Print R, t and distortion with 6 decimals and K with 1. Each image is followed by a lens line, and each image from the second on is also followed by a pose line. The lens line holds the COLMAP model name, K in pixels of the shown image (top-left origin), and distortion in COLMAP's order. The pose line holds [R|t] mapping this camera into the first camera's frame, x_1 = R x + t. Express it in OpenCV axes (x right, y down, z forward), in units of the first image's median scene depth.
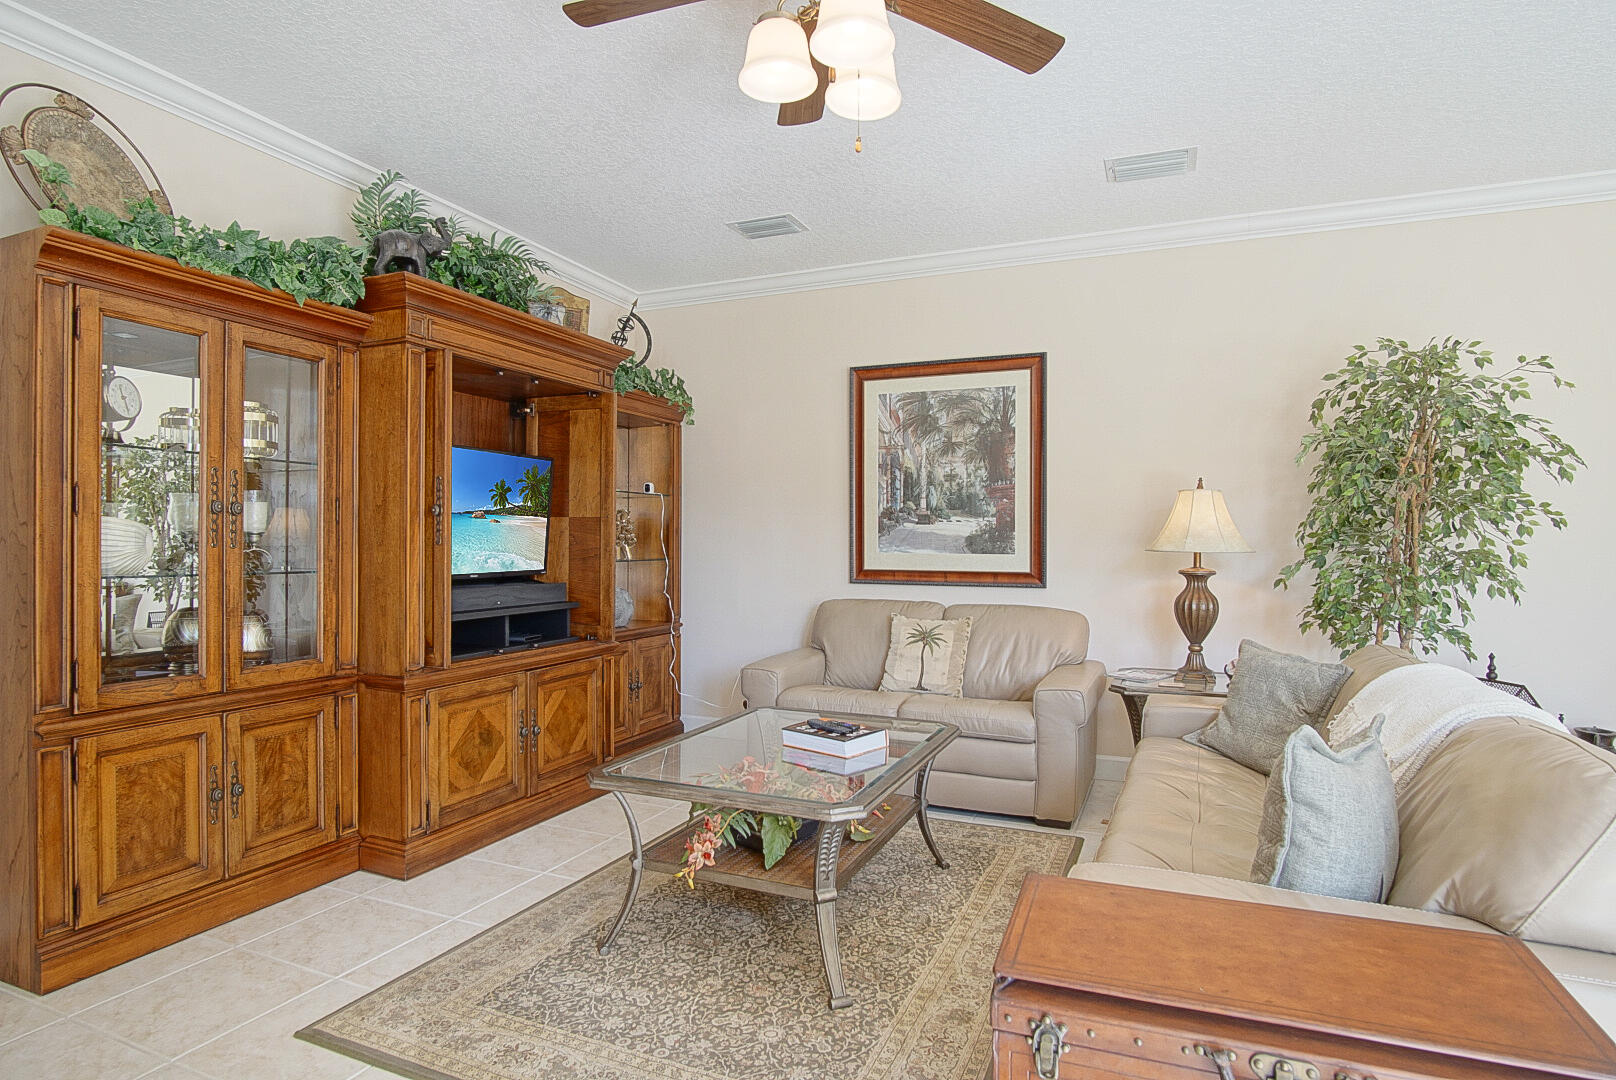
lens RADIAL K [[868.6, 0, 808.6], [0, 868.6, 545.0], [0, 0, 1]] dist [-0.033380, 0.005869]
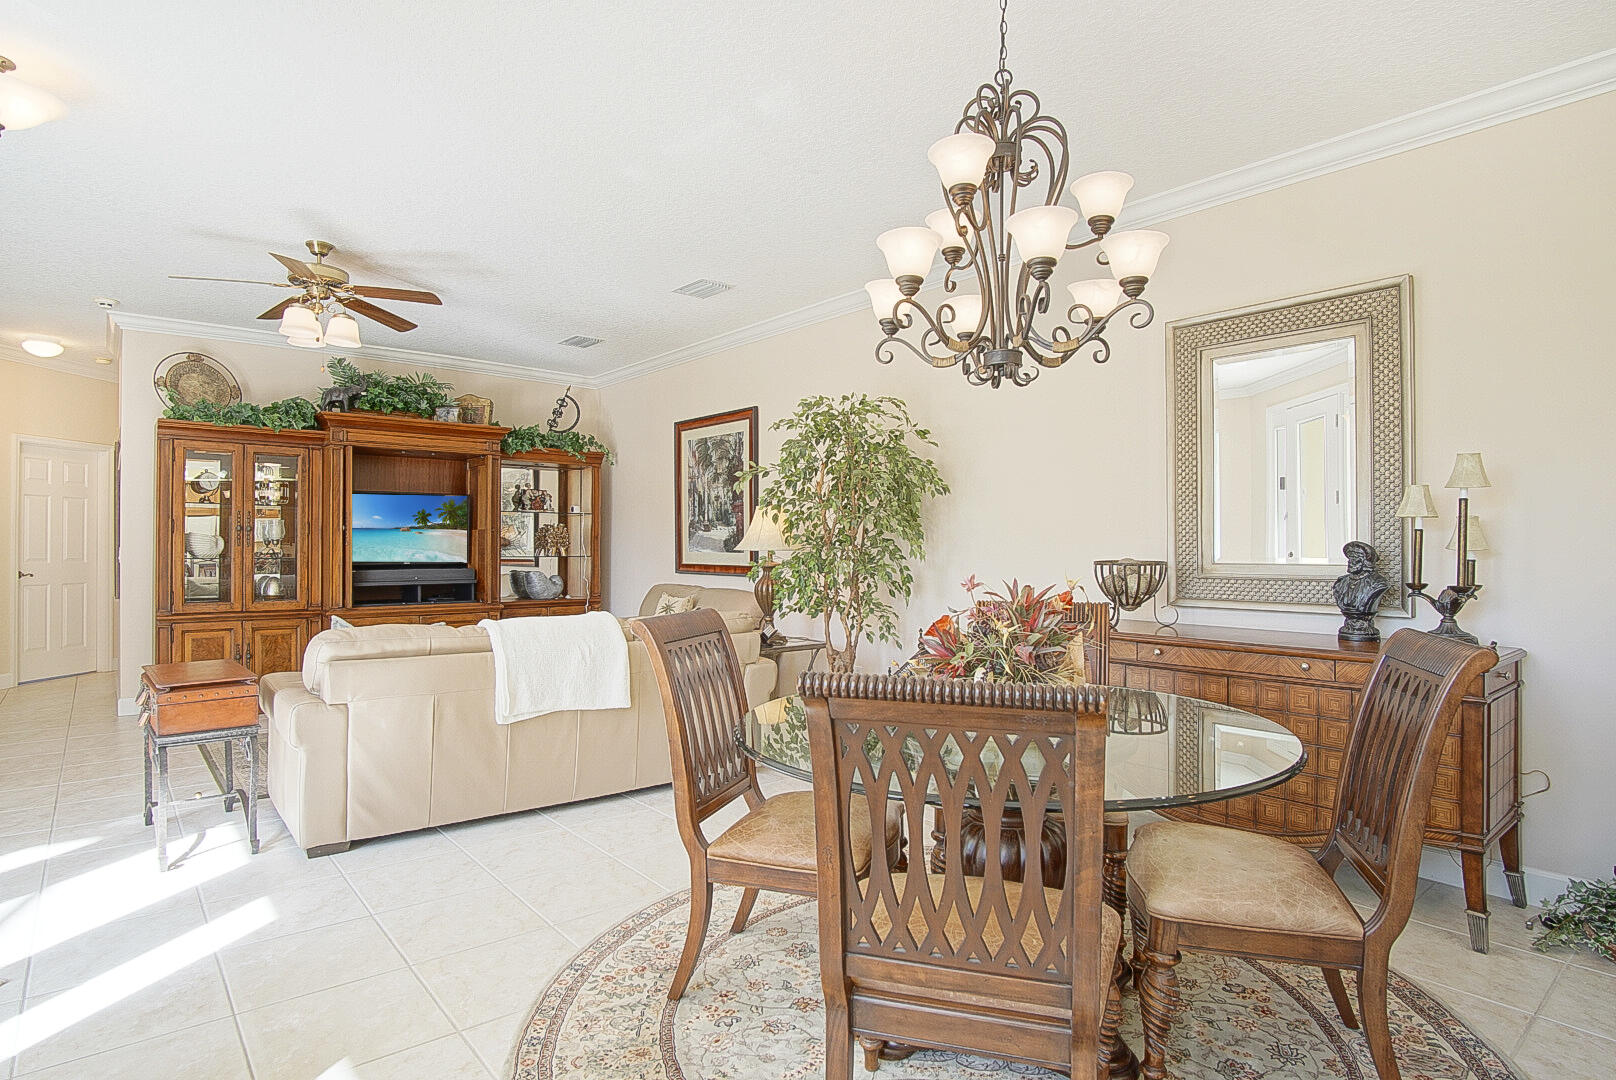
lens RADIAL K [[868.6, 0, 808.6], [0, 868.6, 545.0], [0, 0, 1]] dist [-0.033380, 0.005869]
pose [[0.890390, -0.000335, -0.455199, 0.956343], [-0.001536, 0.999992, -0.003741, 0.002928], [0.455196, 0.004030, 0.890382, -0.183634]]
